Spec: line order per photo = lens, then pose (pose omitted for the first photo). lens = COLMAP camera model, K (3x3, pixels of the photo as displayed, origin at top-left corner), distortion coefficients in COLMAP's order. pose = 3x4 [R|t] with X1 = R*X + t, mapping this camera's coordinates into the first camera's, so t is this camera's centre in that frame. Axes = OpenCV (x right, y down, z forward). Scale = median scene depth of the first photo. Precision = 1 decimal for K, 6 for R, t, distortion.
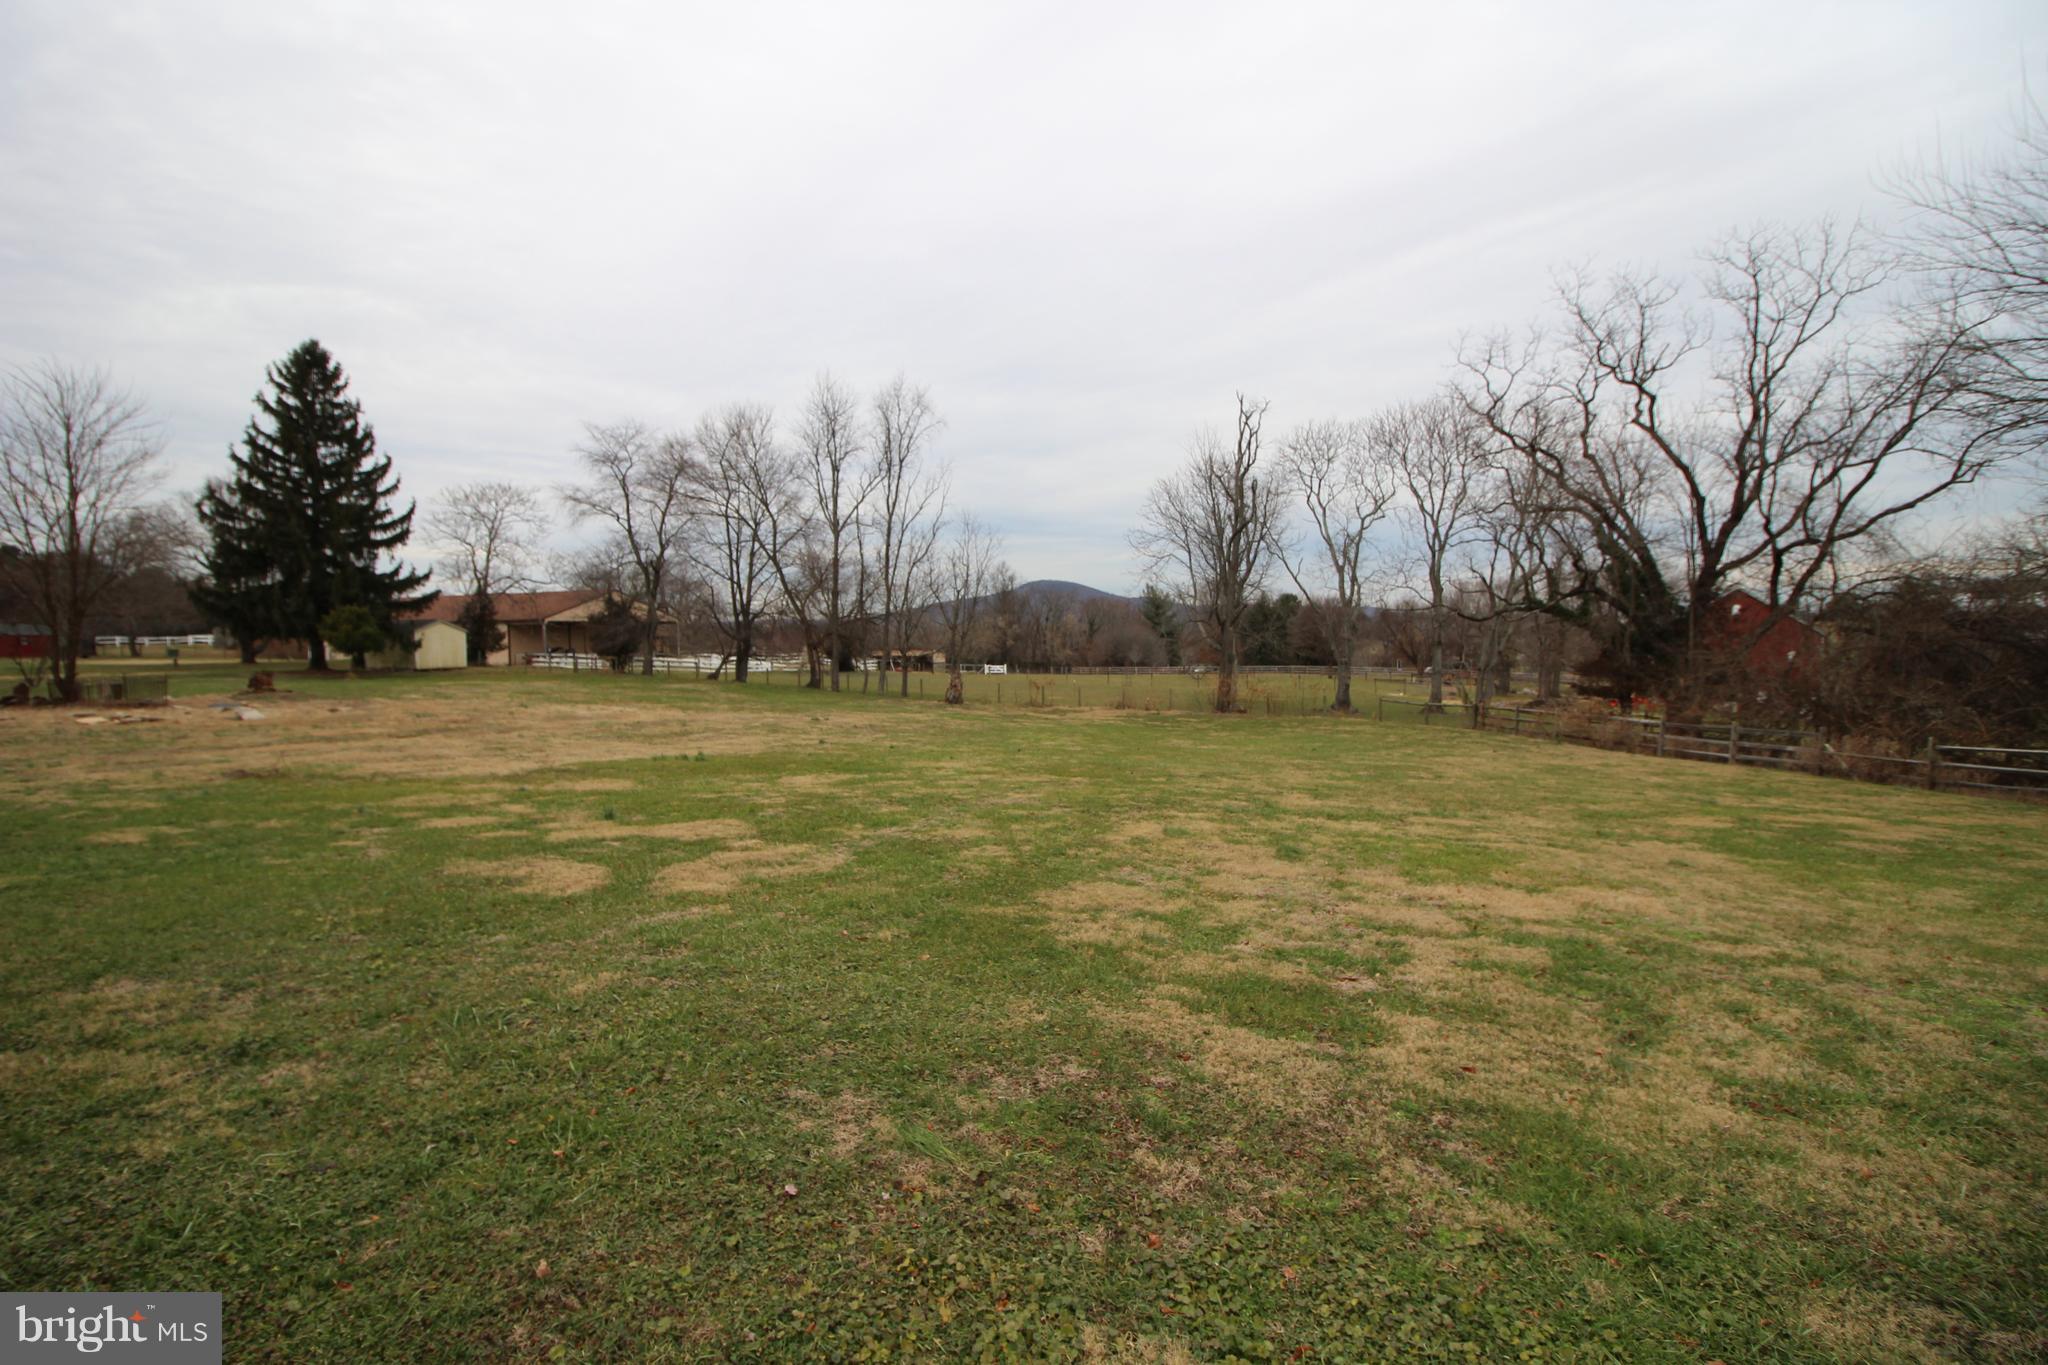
lens RADIAL K [[941.6, 0, 1010.2], [0, 941.6, 677.5], [0, 0, 1]] dist [-0.003340, -0.010511]
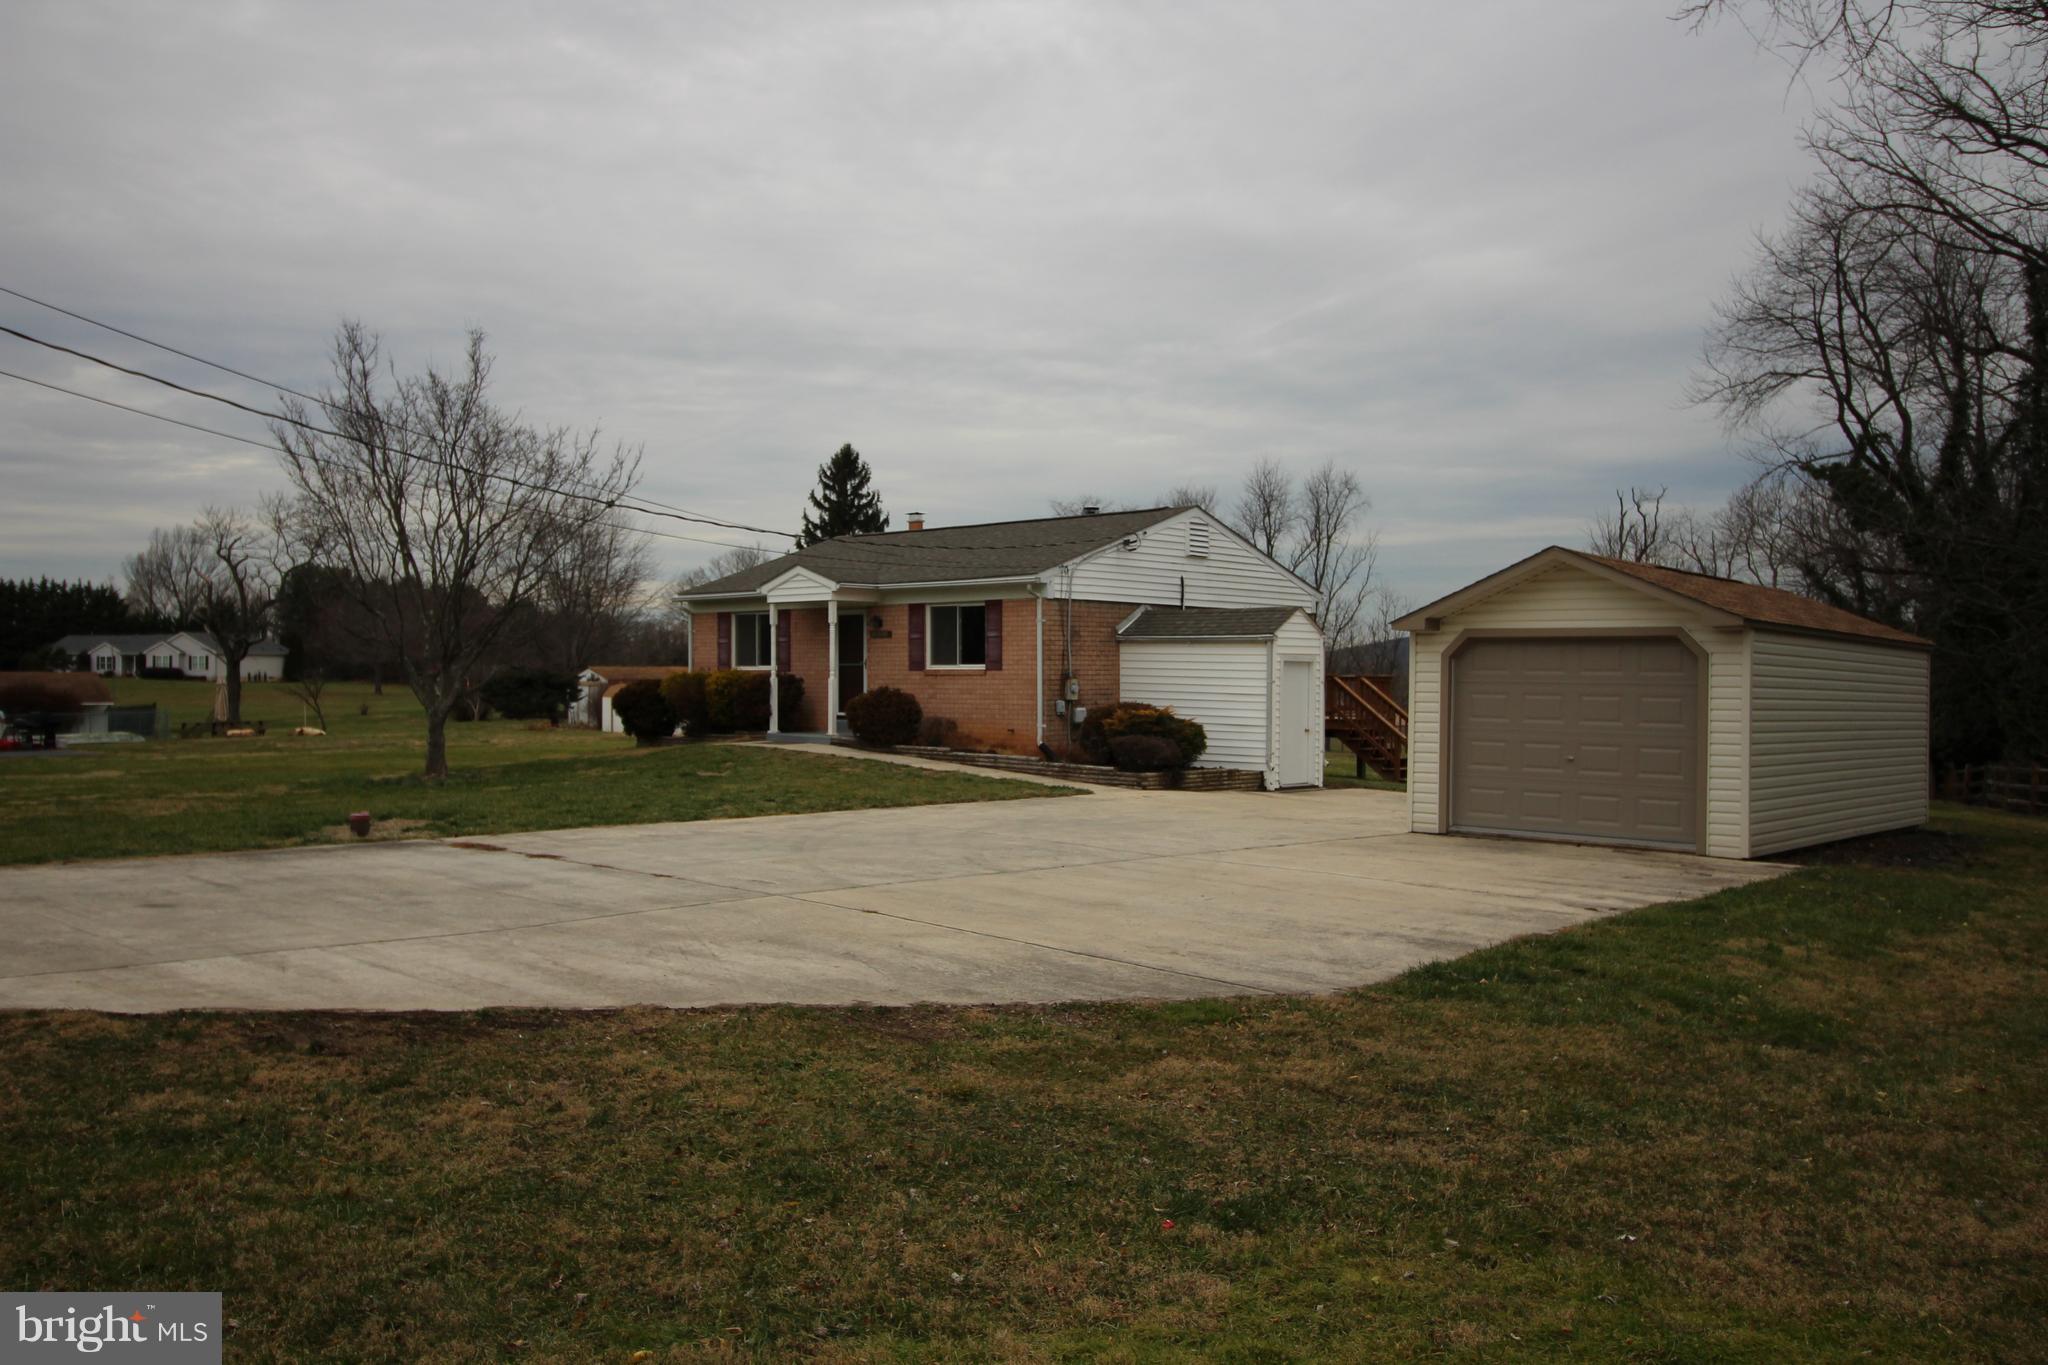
lens RADIAL K [[1593.8, 0, 1018.0], [0, 1593.8, 683.3], [0, 0, 1]] dist [0.011863, -0.000594]
pose [[0.944192, 0.018544, -0.328872, 0.152952], [-0.032521, 0.998784, -0.037048, 0.021456], [0.327785, 0.045676, 0.943647, -0.849386]]
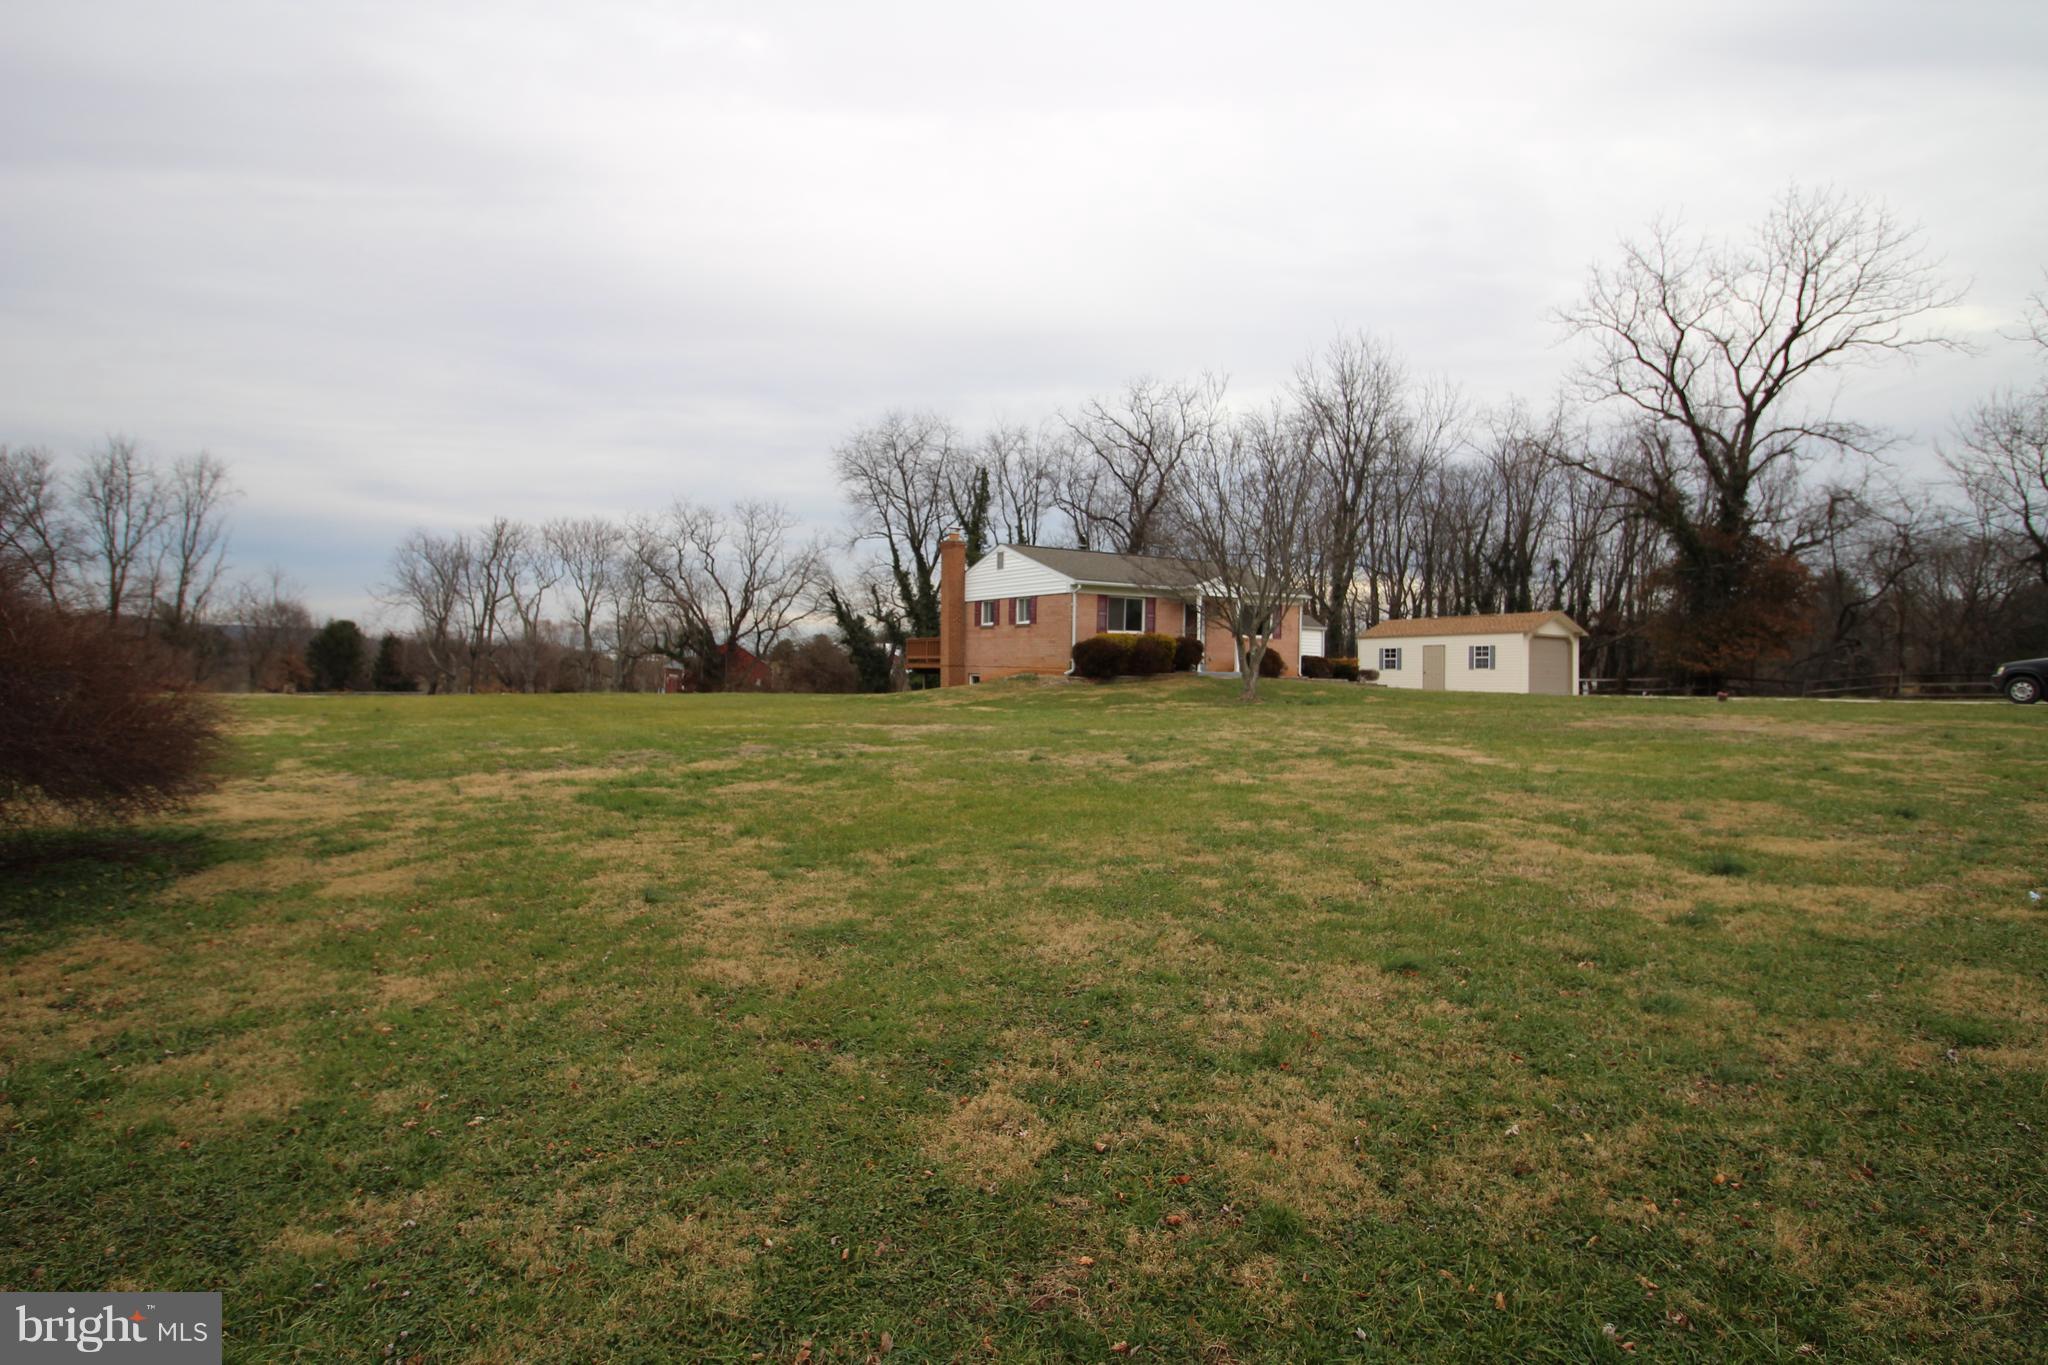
lens RADIAL K [[1024.0, 0, 1025.4], [0, 1024.0, 681.7], [0, 0, 1]] dist [-0.001701, -0.001999]
pose [[0.575082, 0.008762, 0.818049, -0.566213], [0.016266, 0.999623, -0.022142, 0.036542], [-0.817934, 0.026040, 0.574722, -0.644569]]
